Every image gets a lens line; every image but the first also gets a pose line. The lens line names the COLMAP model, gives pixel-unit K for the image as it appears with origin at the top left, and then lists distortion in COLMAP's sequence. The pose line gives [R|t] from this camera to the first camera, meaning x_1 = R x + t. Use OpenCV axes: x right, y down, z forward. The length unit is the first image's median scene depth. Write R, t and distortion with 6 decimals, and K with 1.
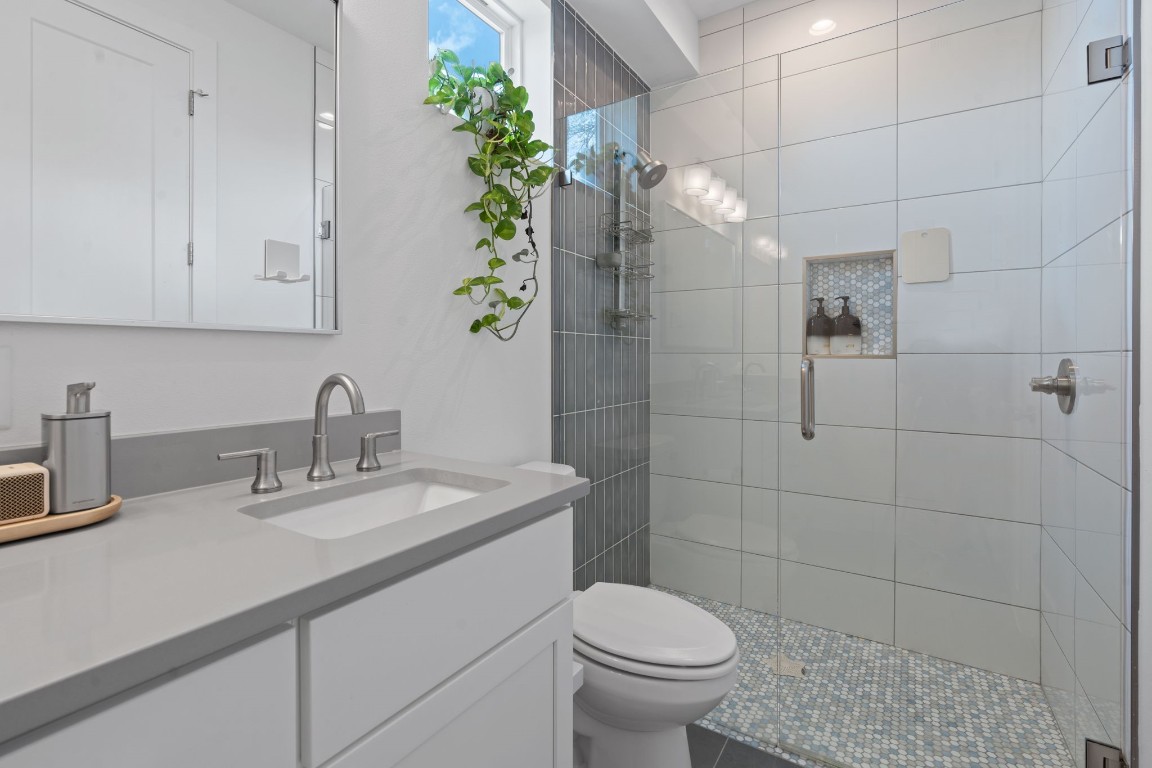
lens RADIAL K [[527.0, 0, 576.1], [0, 527.0, 375.3], [0, 0, 1]] dist [-0.004354, 0.004812]
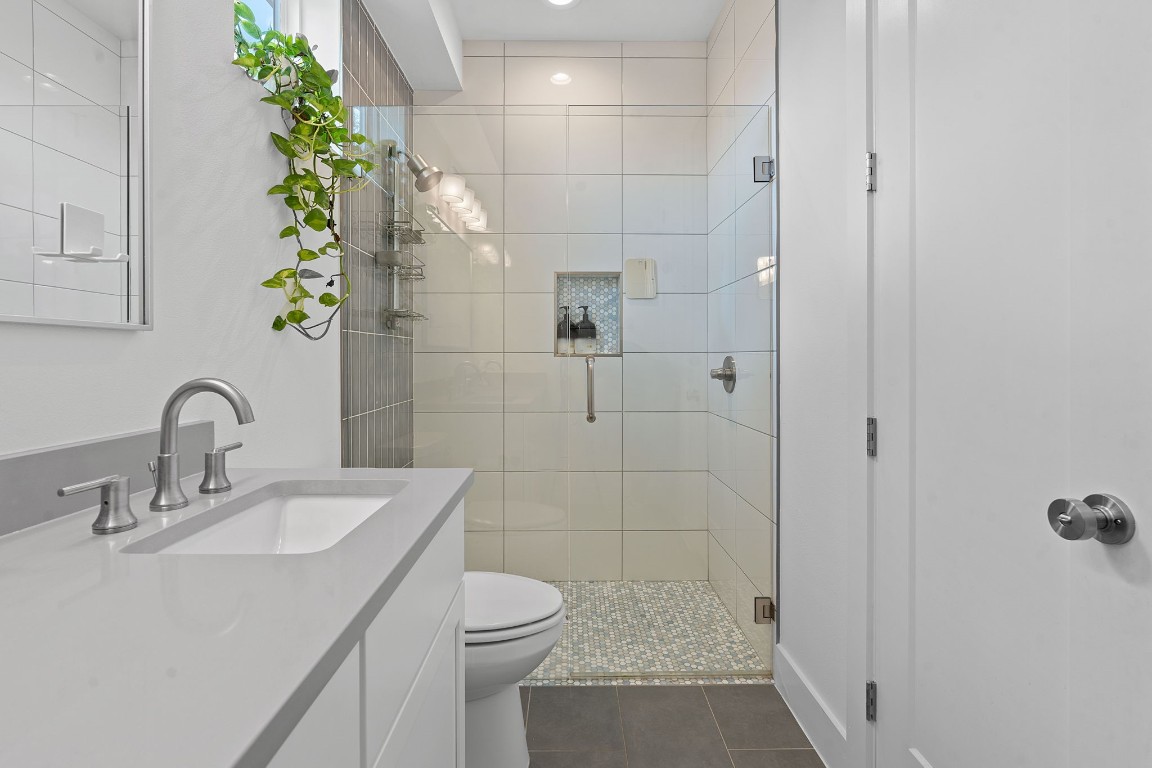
lens RADIAL K [[522.2, 0, 574.8], [0, 522.2, 378.3], [0, 0, 1]] dist [-0.006128, 0.001373]
pose [[0.841639, -0.028163, 0.539306, -0.210360], [0.024027, 0.999603, 0.014704, -0.000642], [-0.539506, 0.000582, 0.841982, -0.012048]]
